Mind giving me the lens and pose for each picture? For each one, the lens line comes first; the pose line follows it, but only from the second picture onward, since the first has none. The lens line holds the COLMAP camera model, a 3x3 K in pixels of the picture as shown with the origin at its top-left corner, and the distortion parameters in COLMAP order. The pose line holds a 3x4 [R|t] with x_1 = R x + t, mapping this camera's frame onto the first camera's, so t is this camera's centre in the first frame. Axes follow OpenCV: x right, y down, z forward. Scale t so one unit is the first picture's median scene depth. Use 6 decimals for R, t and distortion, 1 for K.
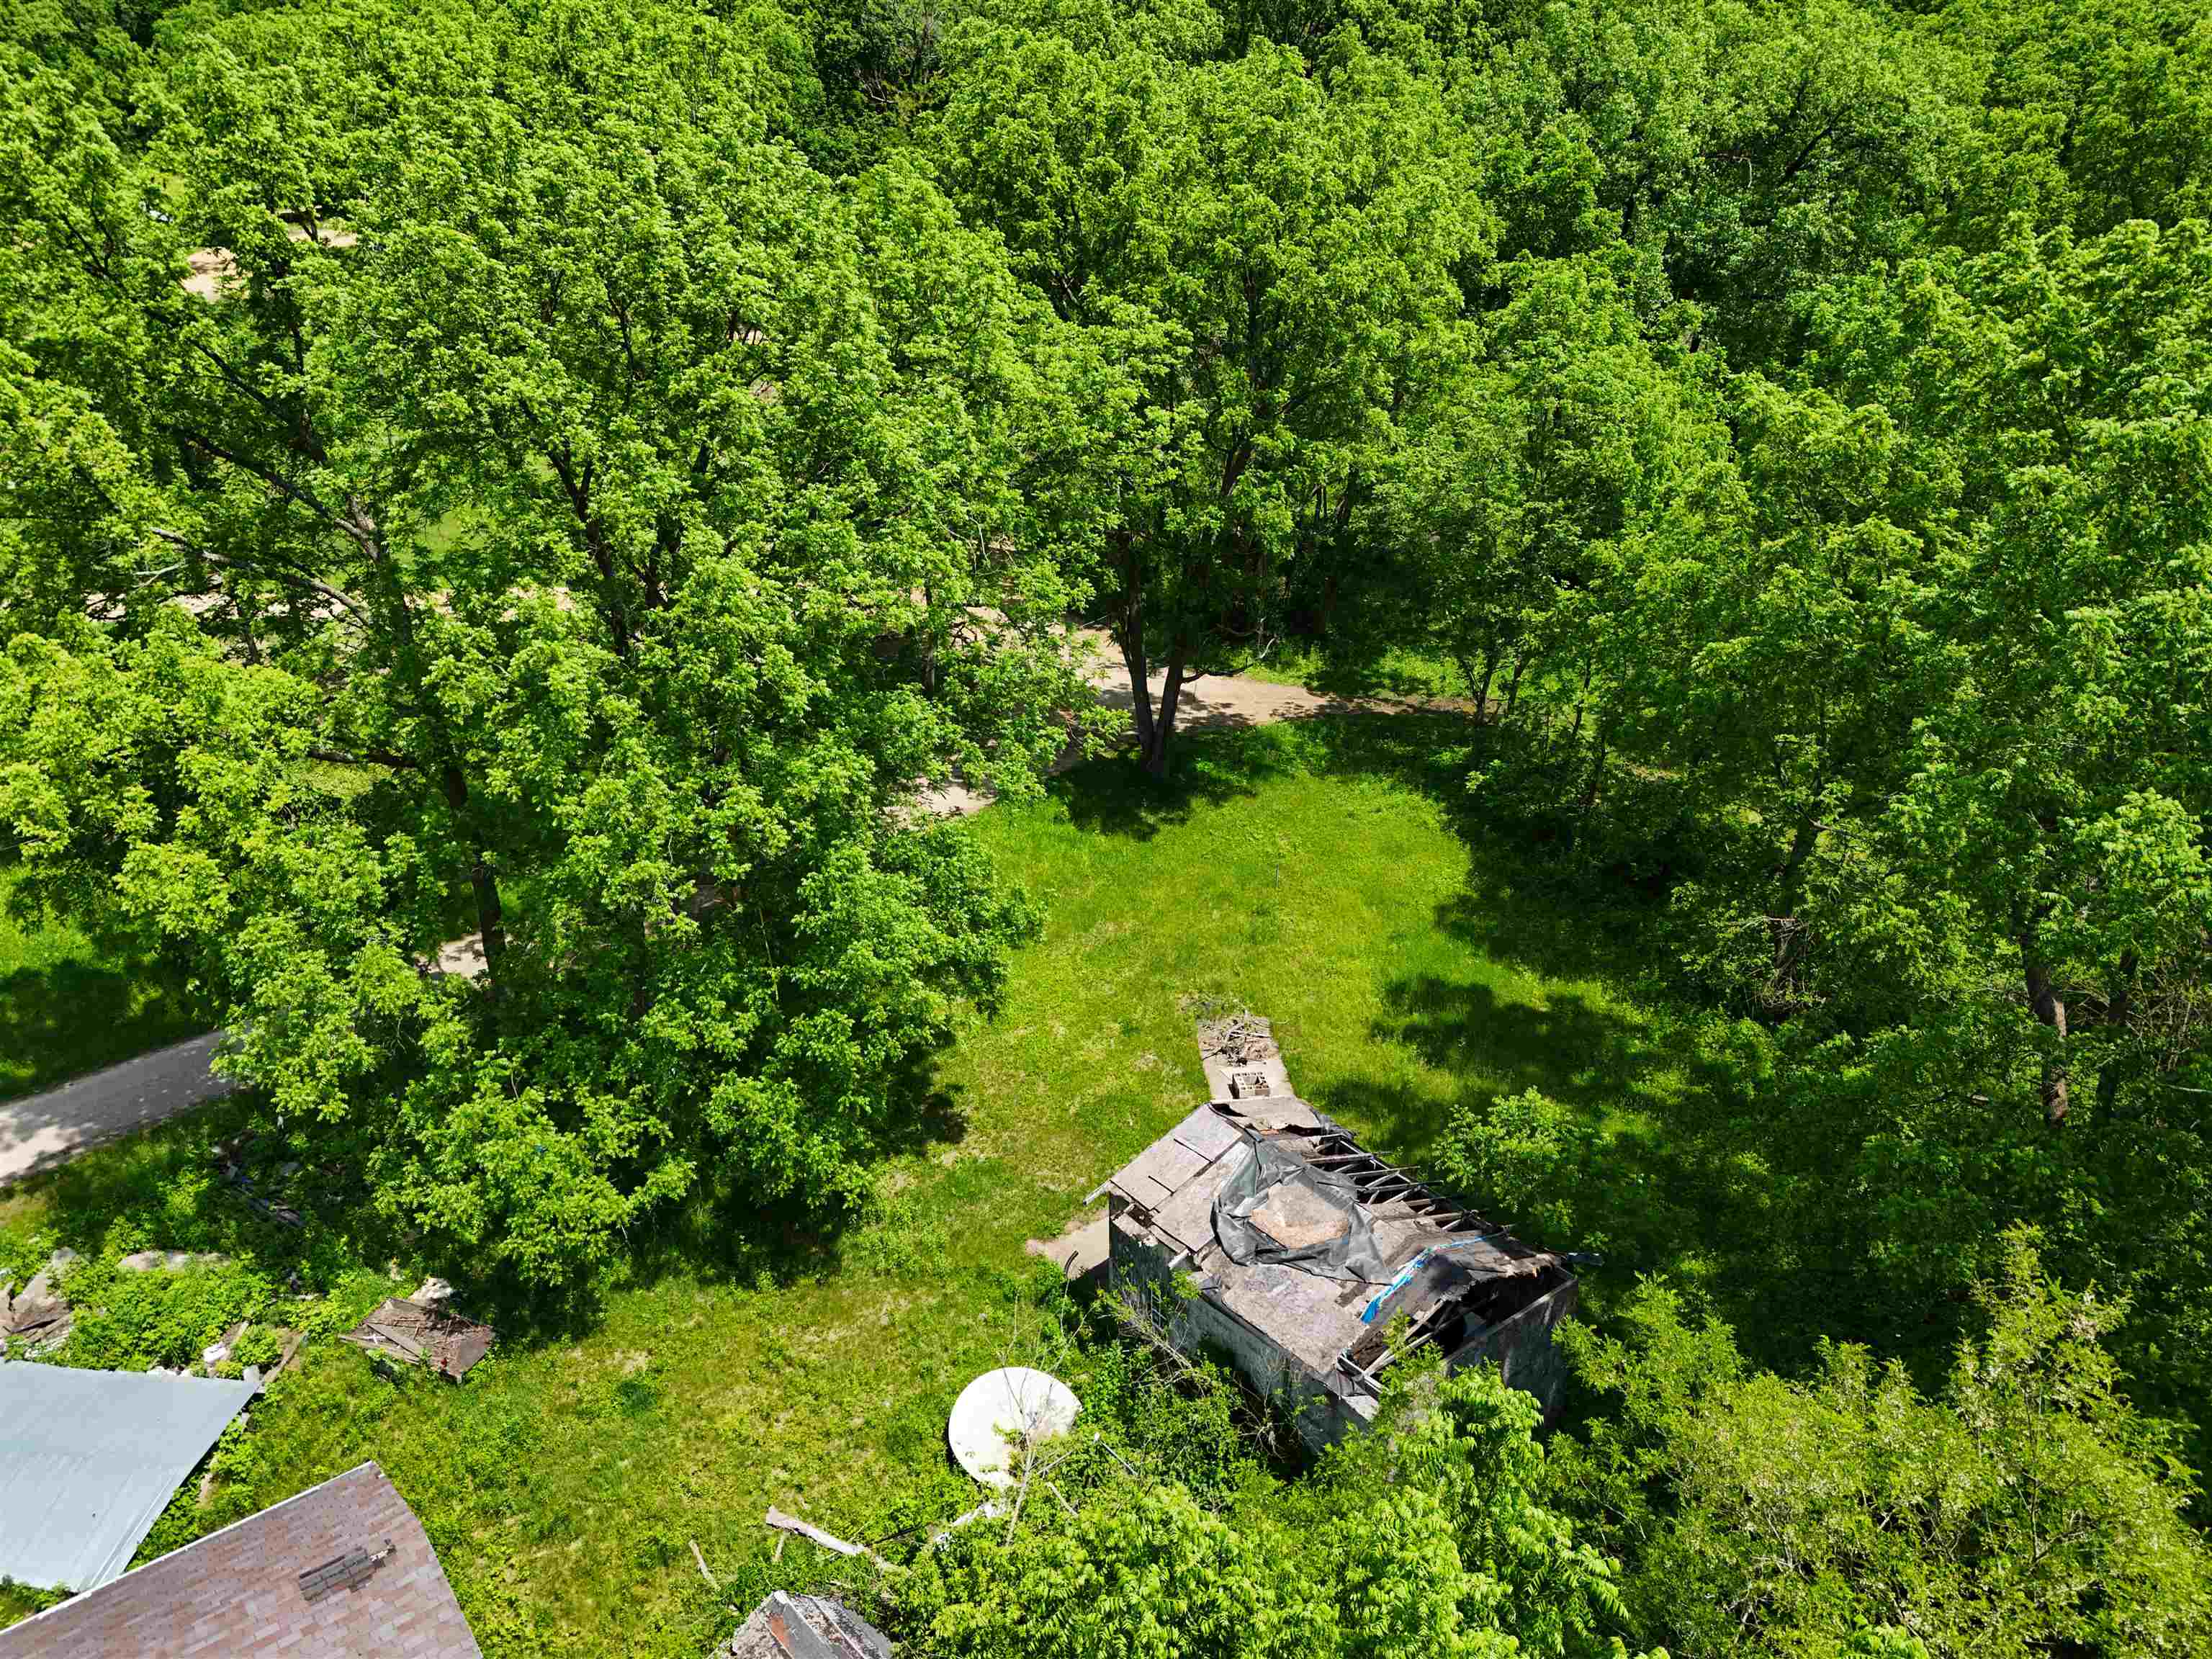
lens RADIAL K [[1532.7, 0, 1106.0], [0, 1532.7, 829.5], [0, 0, 1]] dist [0.067507, -0.001951]
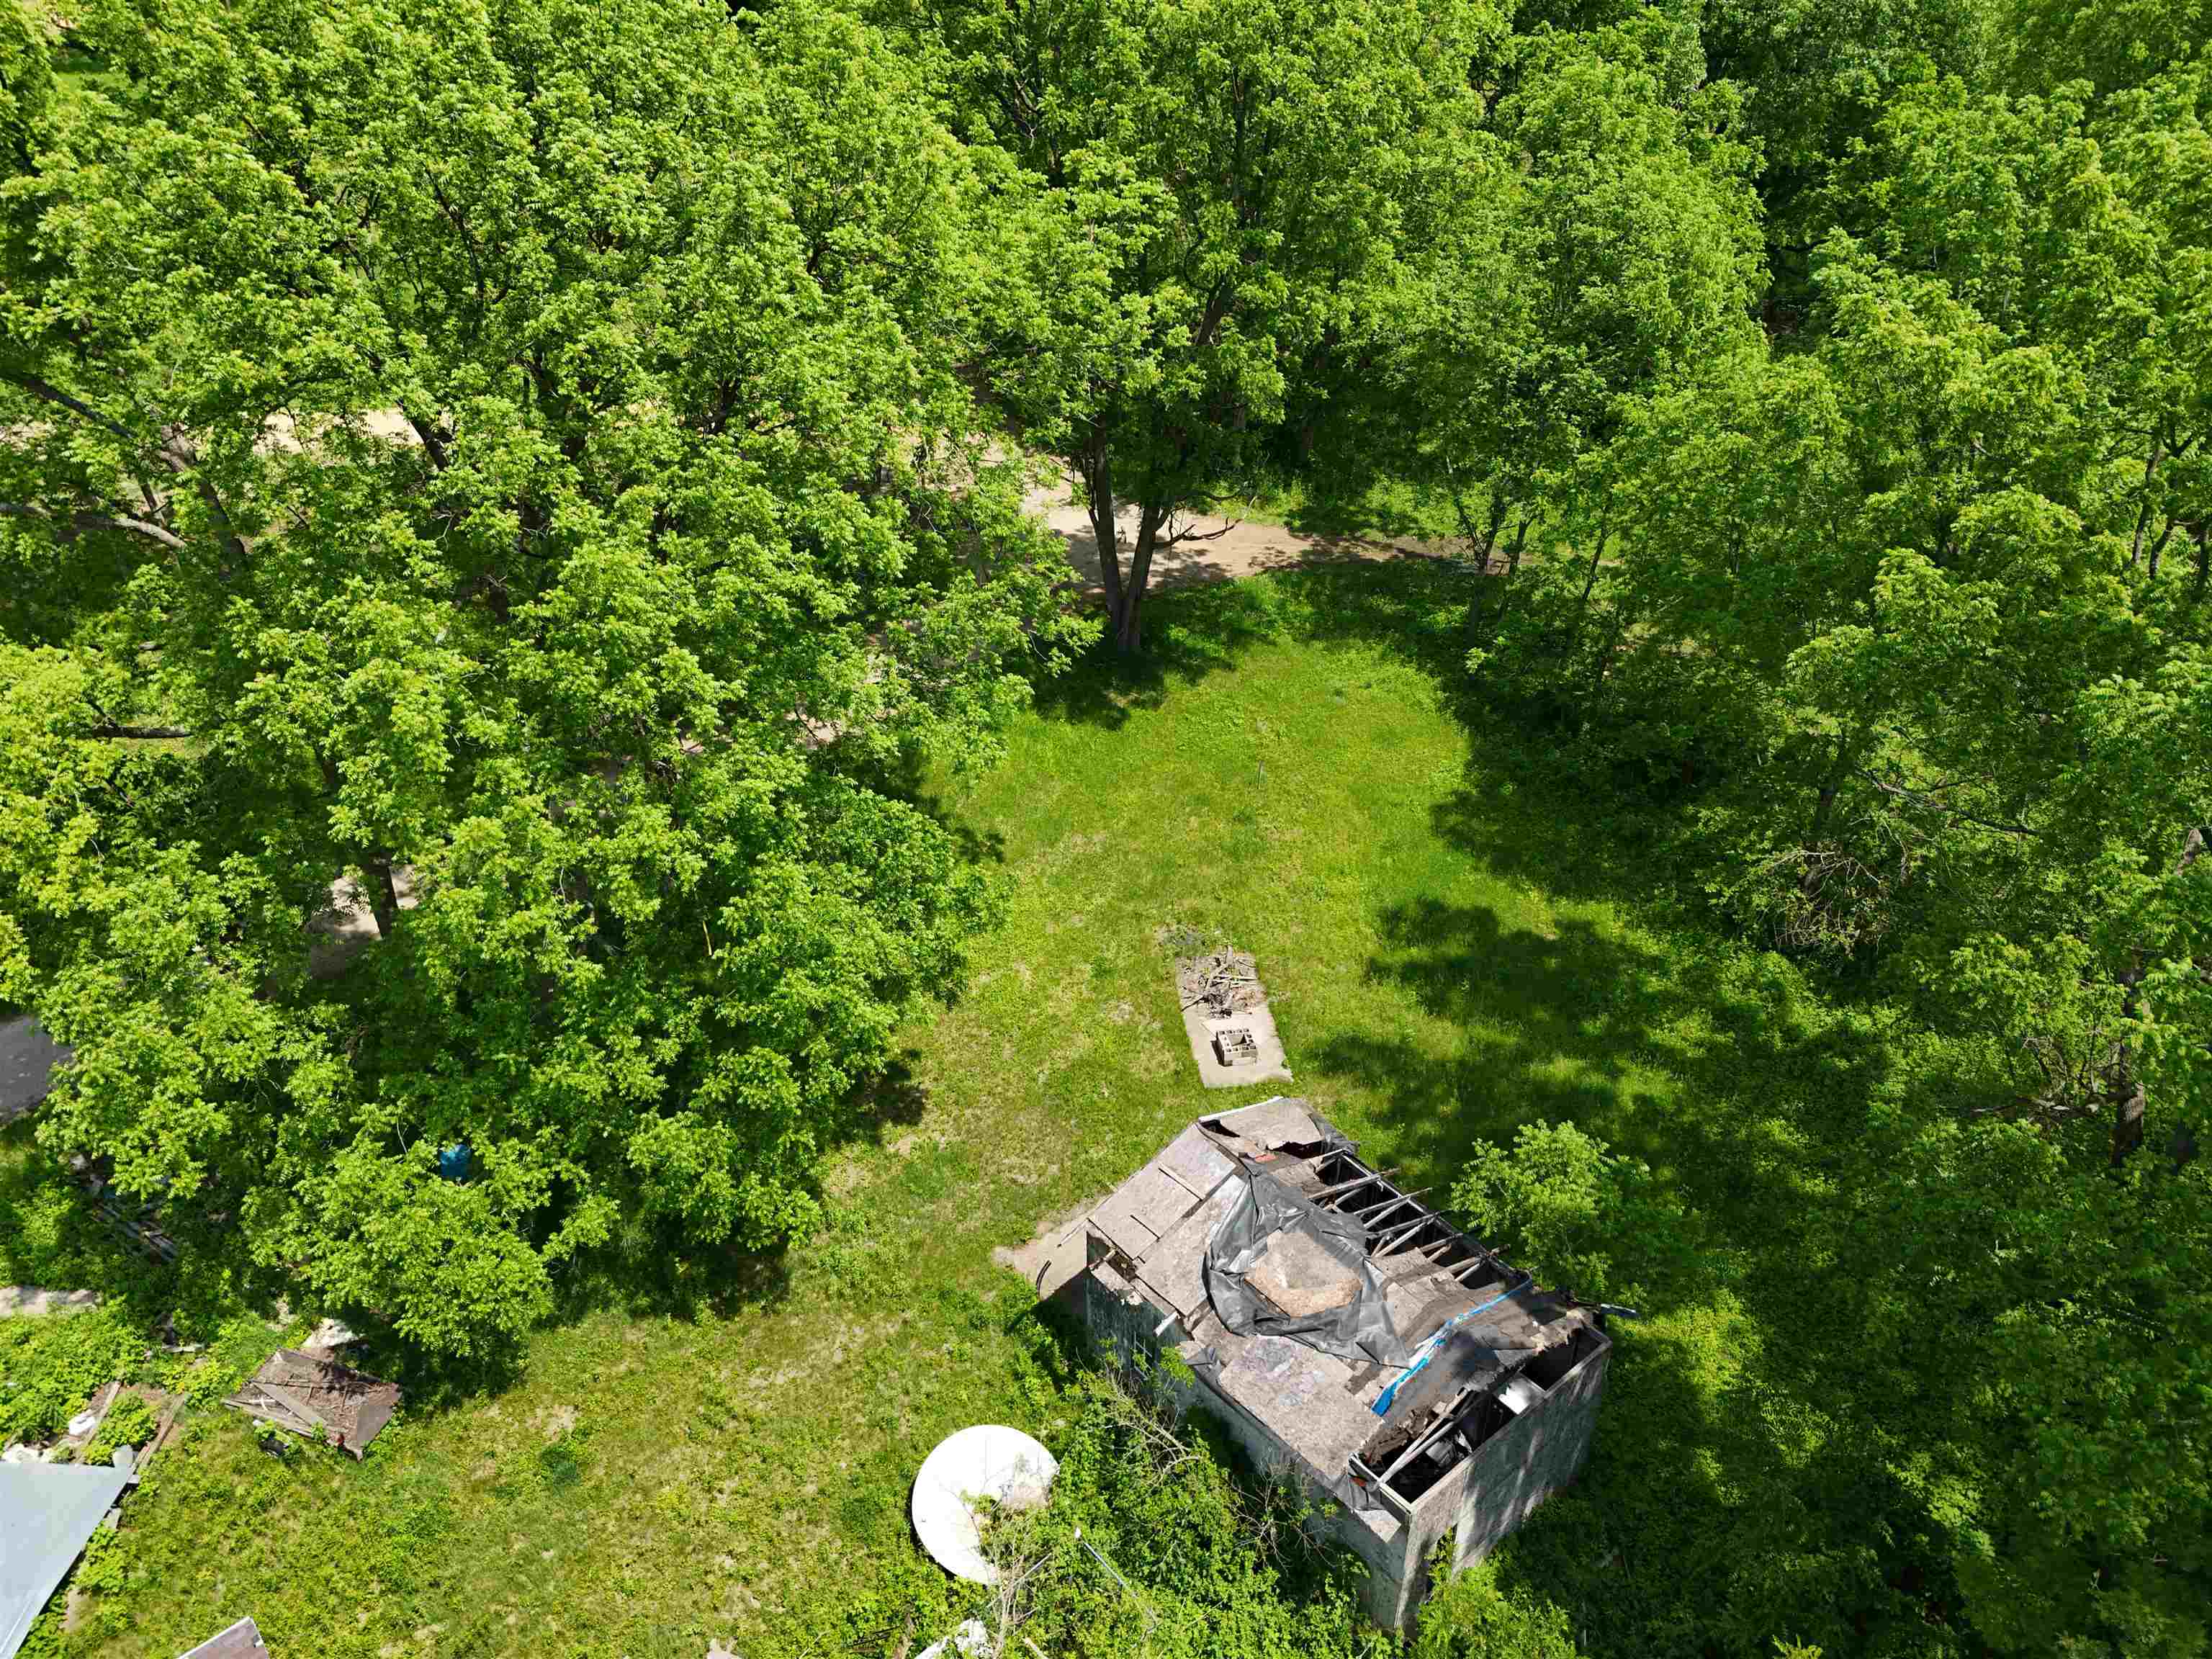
lens RADIAL K [[1560.7, 0, 1100.0], [0, 1560.7, 831.0], [0, 0, 1]] dist [0.053359, 0.001336]
pose [[0.999721, -0.009845, 0.021455, -0.007252], [0.006663, 0.989610, 0.143625, -0.121792], [-0.022646, -0.143442, 0.989400, 0.134497]]
